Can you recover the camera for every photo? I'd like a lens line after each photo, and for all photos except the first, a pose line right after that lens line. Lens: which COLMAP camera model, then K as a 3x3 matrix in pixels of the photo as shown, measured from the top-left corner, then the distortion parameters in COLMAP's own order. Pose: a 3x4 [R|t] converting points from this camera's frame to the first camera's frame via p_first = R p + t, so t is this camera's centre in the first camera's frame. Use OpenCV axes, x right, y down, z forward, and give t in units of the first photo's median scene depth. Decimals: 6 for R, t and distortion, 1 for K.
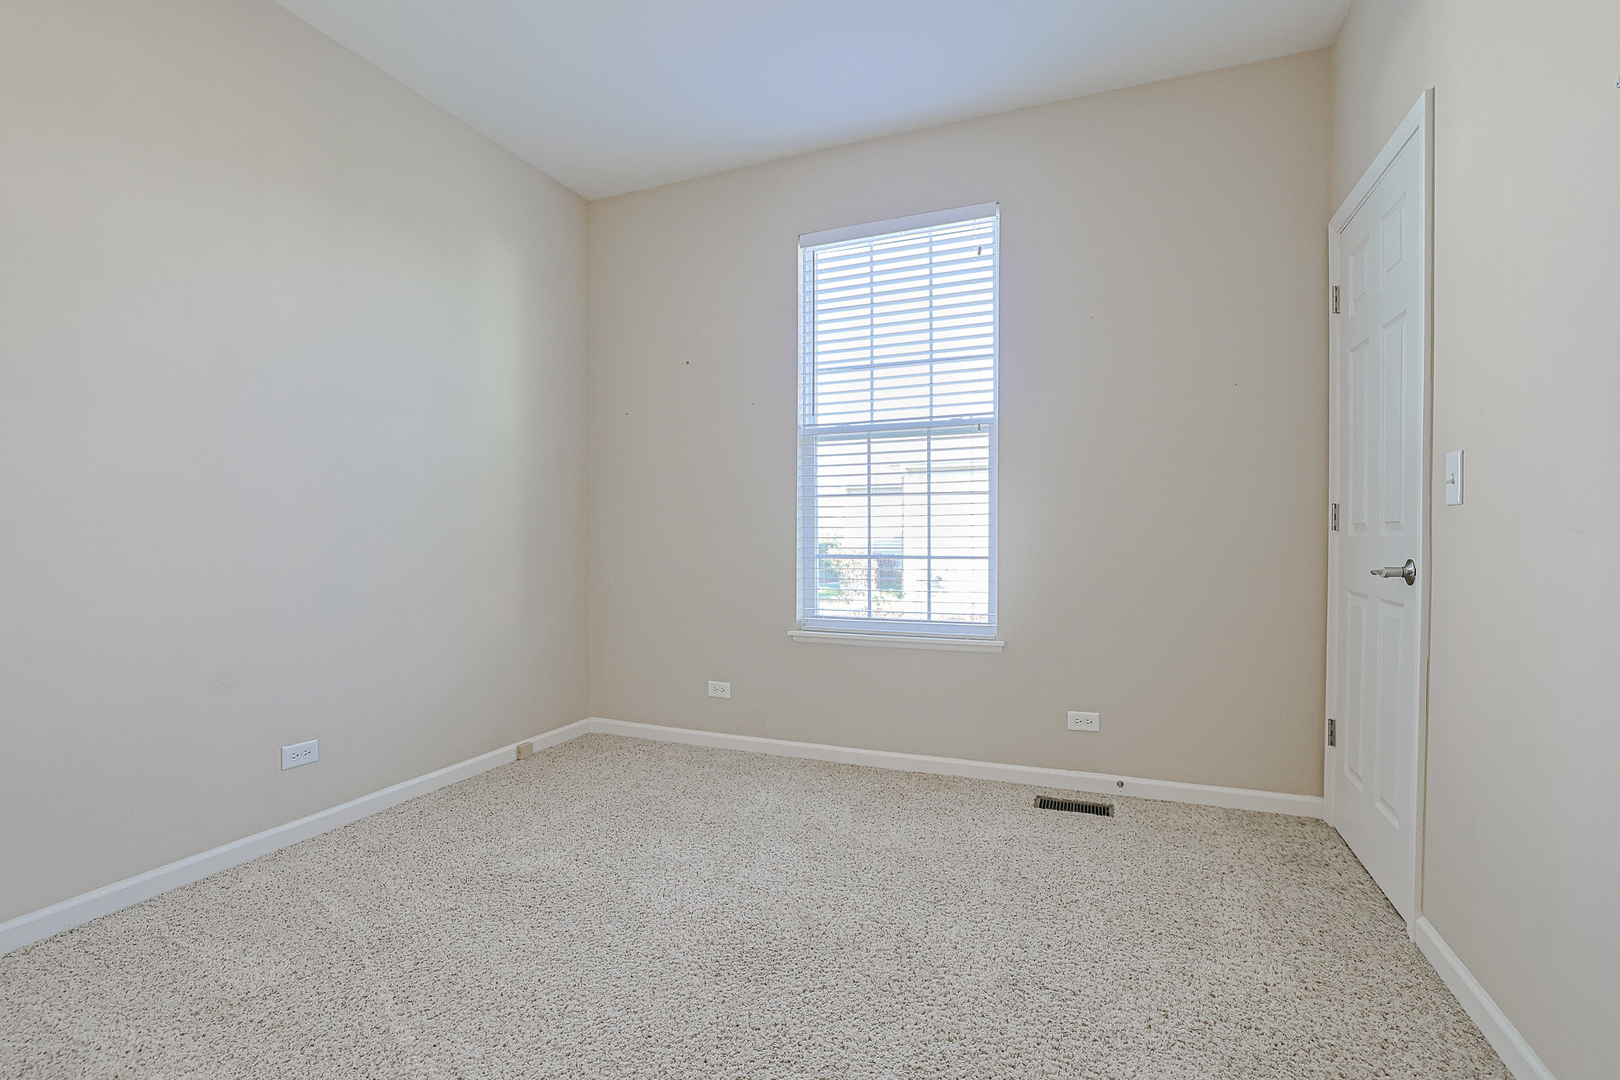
lens RADIAL K [[749.7, 0, 806.6], [0, 749.7, 561.7], [0, 0, 1]] dist [-0.039610, 0.000029]
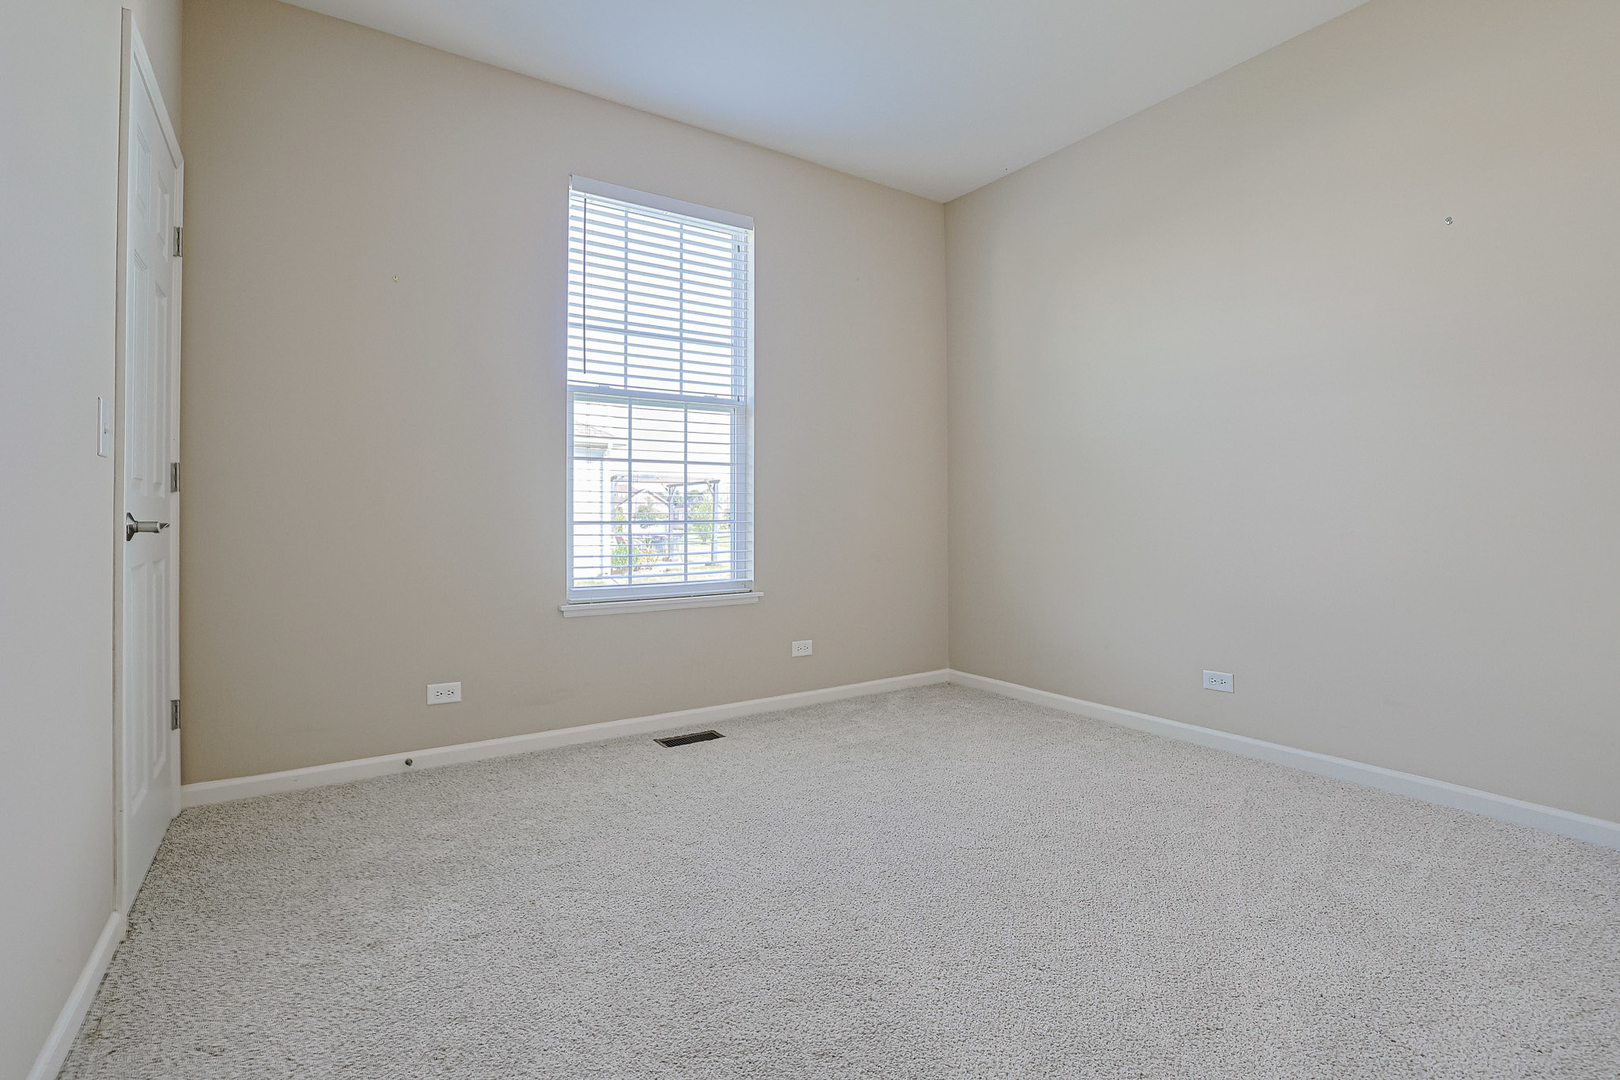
lens RADIAL K [[749.6, 0, 801.7], [0, 749.6, 510.3], [0, 0, 1]] dist [-0.050402, 0.018578]
pose [[0.542492, -0.002876, 0.840056, -0.641255], [0.024042, 0.999638, -0.012104, -0.005473], [-0.839717, 0.026763, 0.542364, 0.279446]]
